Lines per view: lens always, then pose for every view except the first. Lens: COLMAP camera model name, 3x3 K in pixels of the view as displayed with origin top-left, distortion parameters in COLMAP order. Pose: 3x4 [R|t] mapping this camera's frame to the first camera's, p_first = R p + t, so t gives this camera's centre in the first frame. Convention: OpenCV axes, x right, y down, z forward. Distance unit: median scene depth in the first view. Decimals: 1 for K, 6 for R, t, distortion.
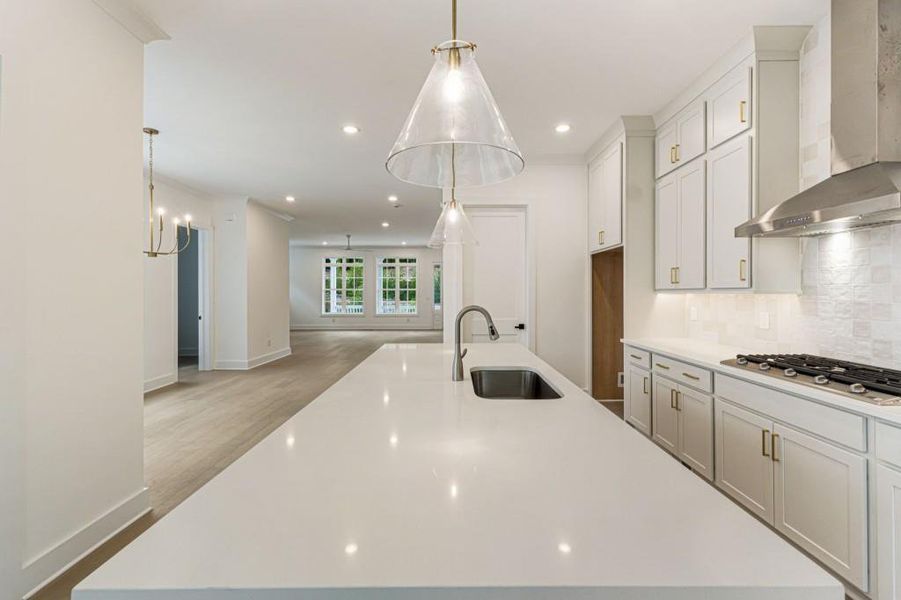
lens RADIAL K [[381.5, 0, 450.6], [0, 381.5, 291.7], [0, 0, 1]] dist [0.000784, 0.000128]
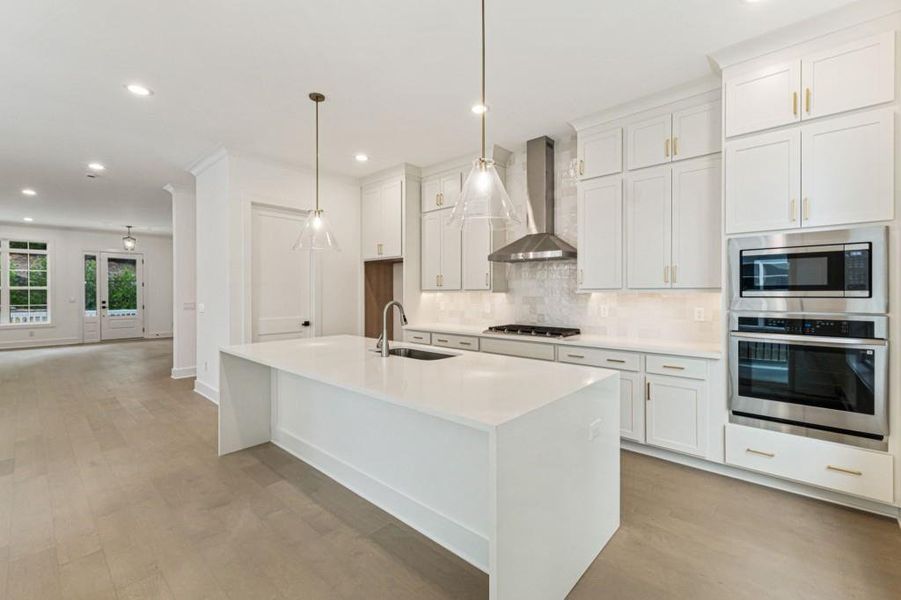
lens RADIAL K [[381.5, 0, 450.6], [0, 381.5, 291.7], [0, 0, 1]] dist [0.000784, 0.000128]
pose [[0.660572, 0.003799, 0.750753, -0.463740], [-0.001820, 0.999992, -0.003459, 0.005422], [-0.750760, 0.000919, 0.660574, -0.022179]]
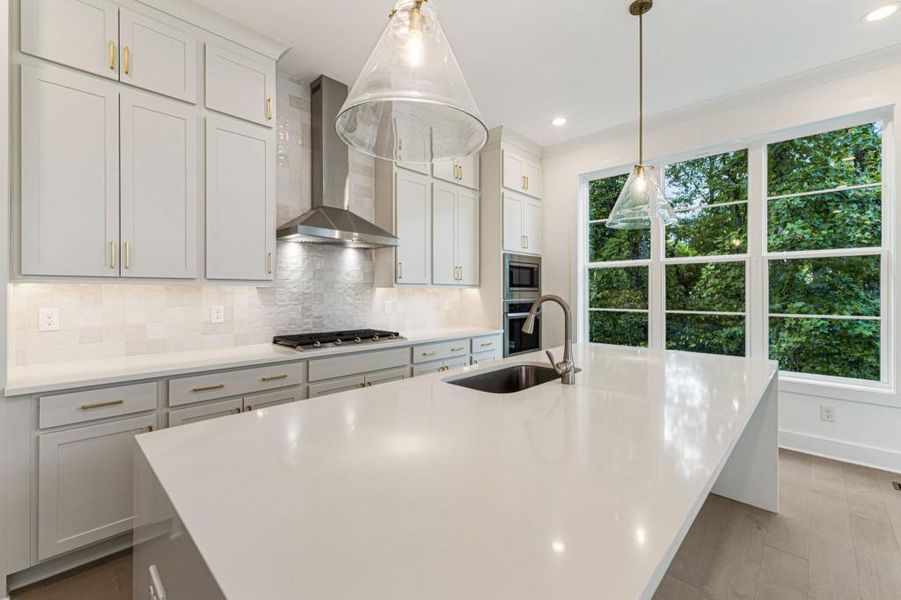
lens RADIAL K [[368.2, 0, 466.4], [0, 368.2, 294.6], [0, 0, 1]] dist [0.000925, 0.000054]
pose [[-0.733070, 0.001449, 0.680151, -0.204963], [0.004550, 0.999986, 0.002773, 0.020137], [-0.680138, 0.005127, -0.733067, 0.957382]]
